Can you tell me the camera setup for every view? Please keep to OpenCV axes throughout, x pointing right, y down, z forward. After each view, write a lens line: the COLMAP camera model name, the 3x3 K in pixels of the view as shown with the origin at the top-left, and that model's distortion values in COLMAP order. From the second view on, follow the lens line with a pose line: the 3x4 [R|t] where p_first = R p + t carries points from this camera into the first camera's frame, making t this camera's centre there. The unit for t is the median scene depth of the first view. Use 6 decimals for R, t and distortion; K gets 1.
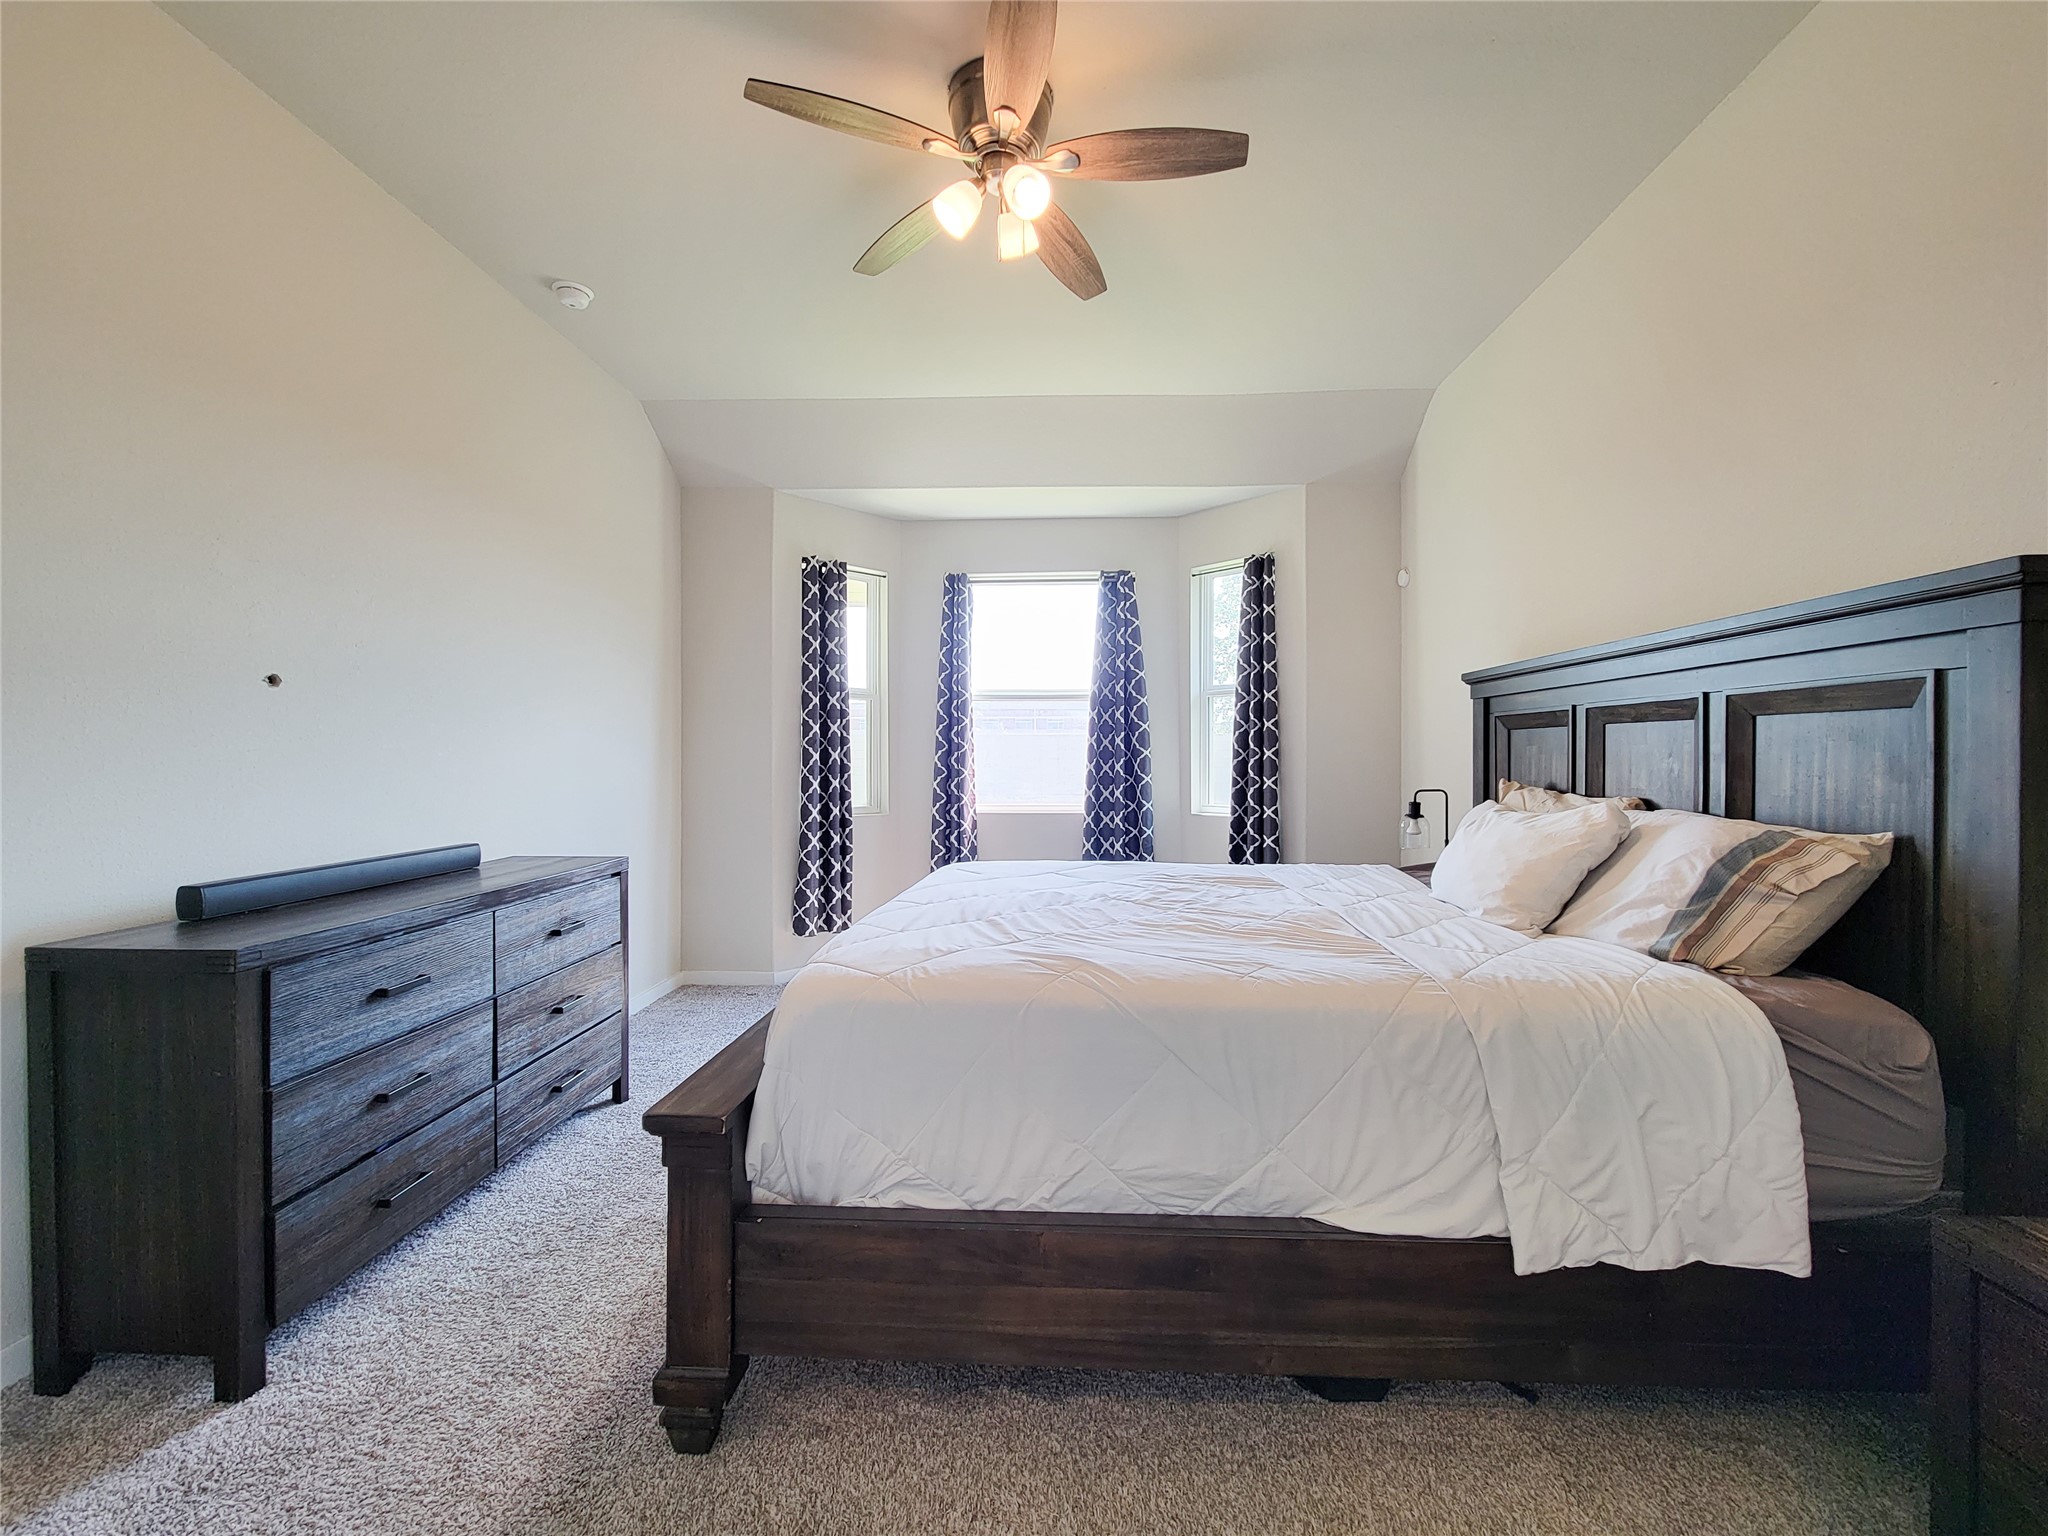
lens RADIAL K [[823.9, 0, 1024.0], [0, 823.9, 768.0], [0, 0, 1]] dist [0.000698, -0.000892]
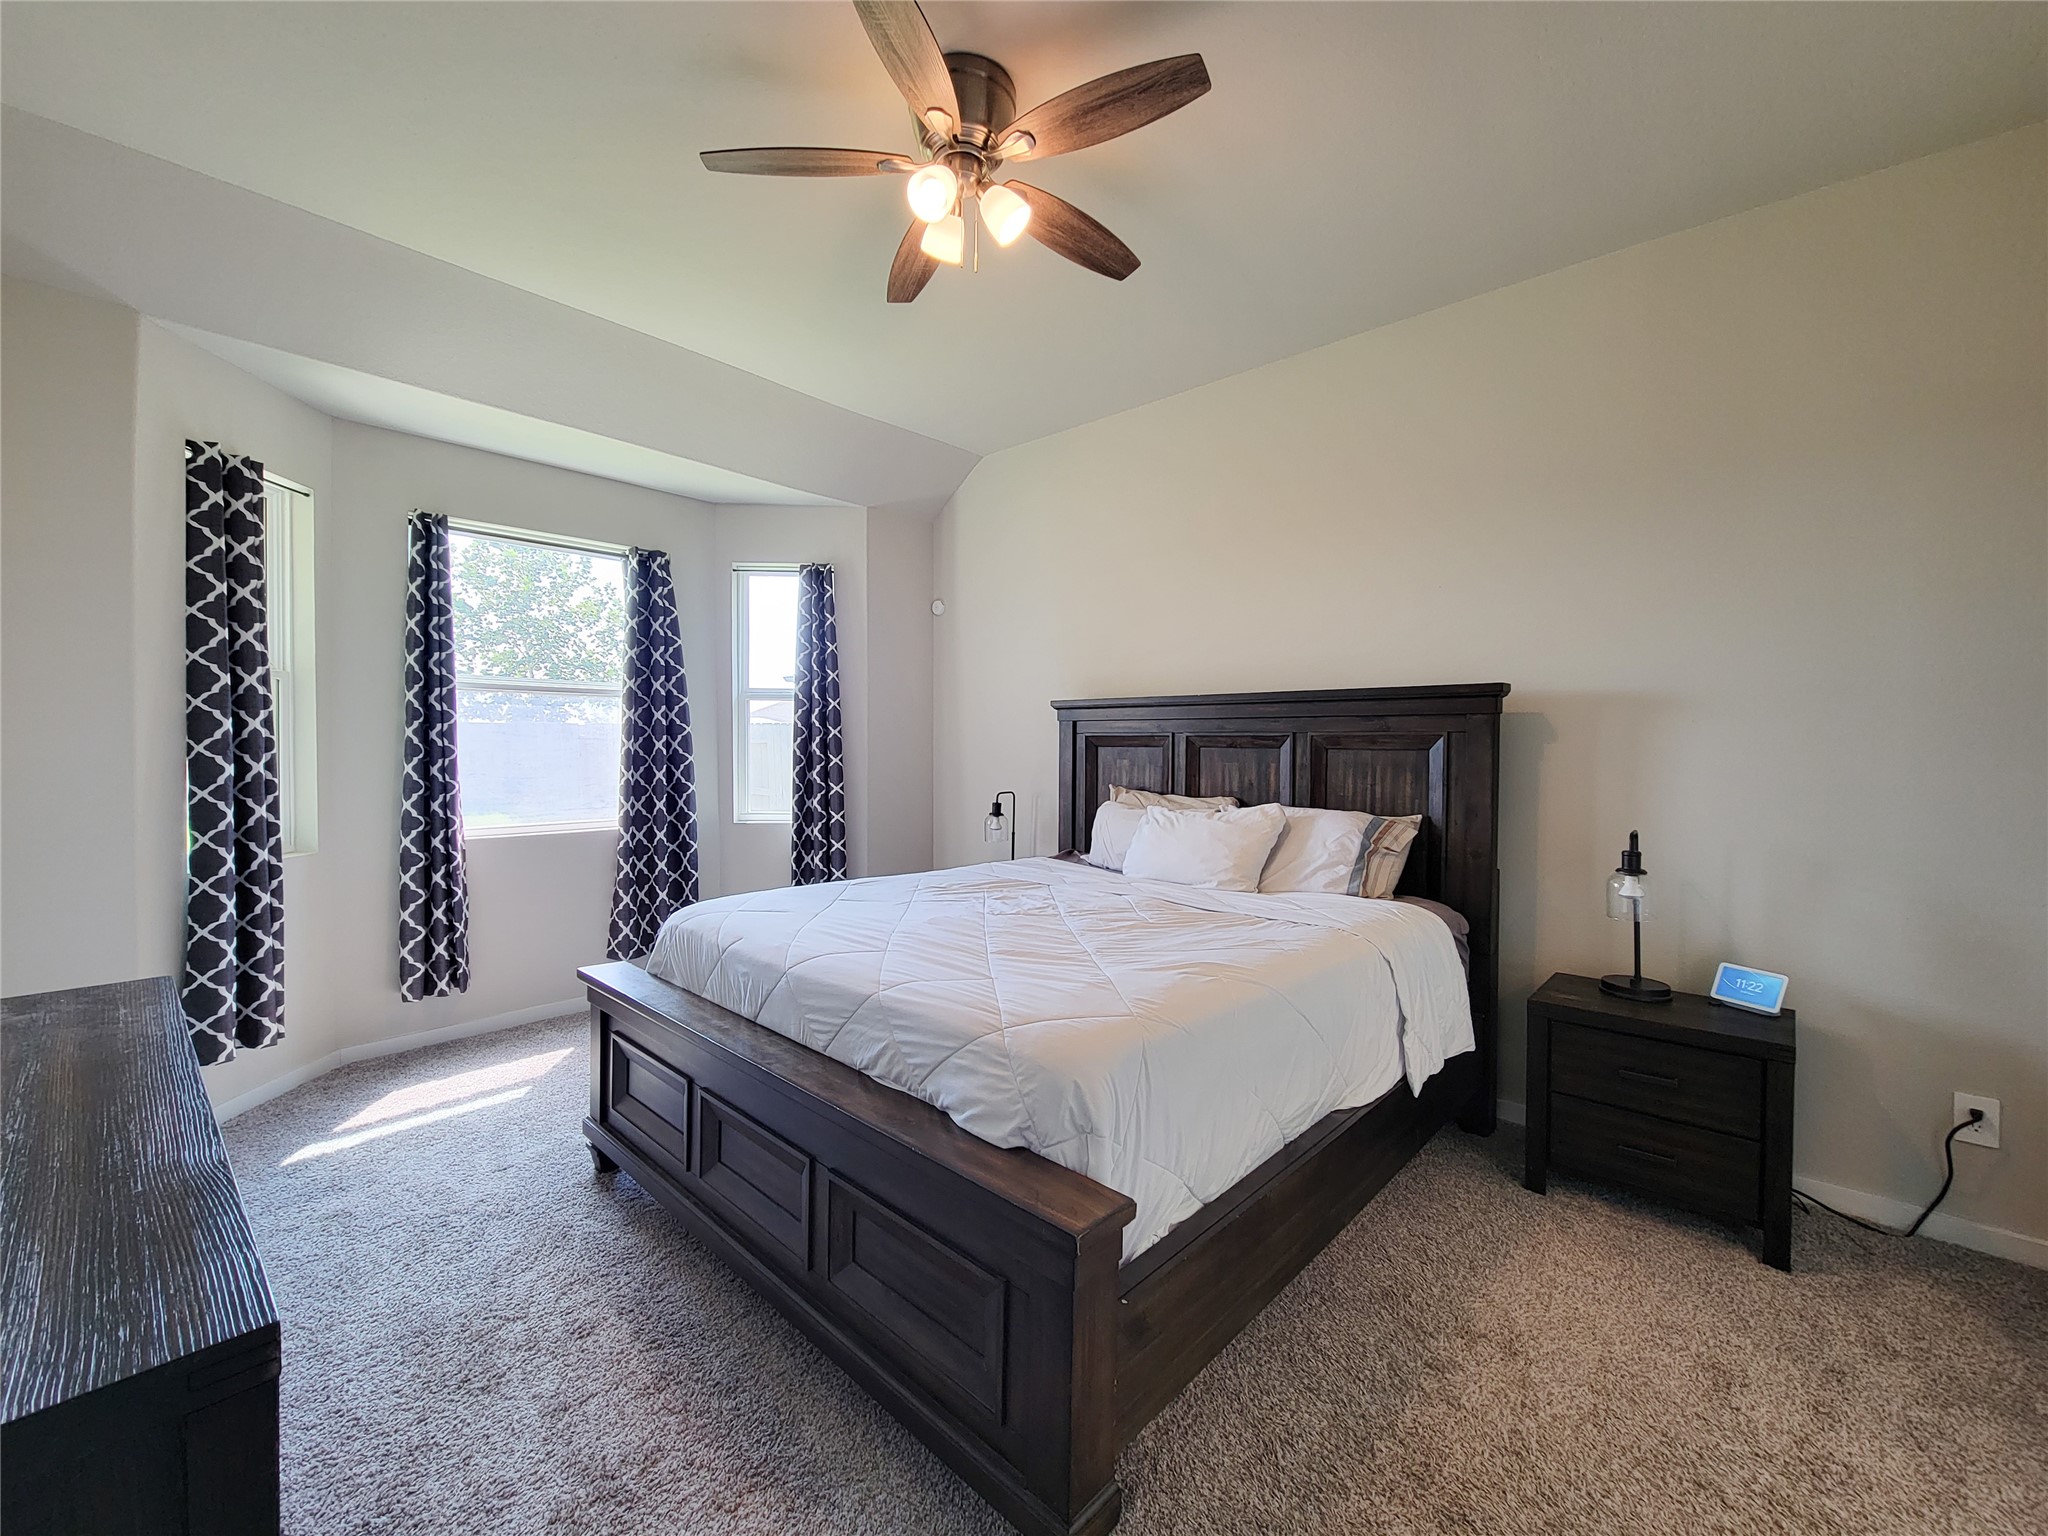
lens RADIAL K [[823.9, 0, 1024.0], [0, 823.9, 768.0], [0, 0, 1]] dist [0.000698, -0.000892]
pose [[0.657592, -0.014480, 0.753235, -0.319848], [0.005821, 0.999883, 0.014139, -0.020516], [-0.753352, -0.004913, 0.657600, 0.140637]]
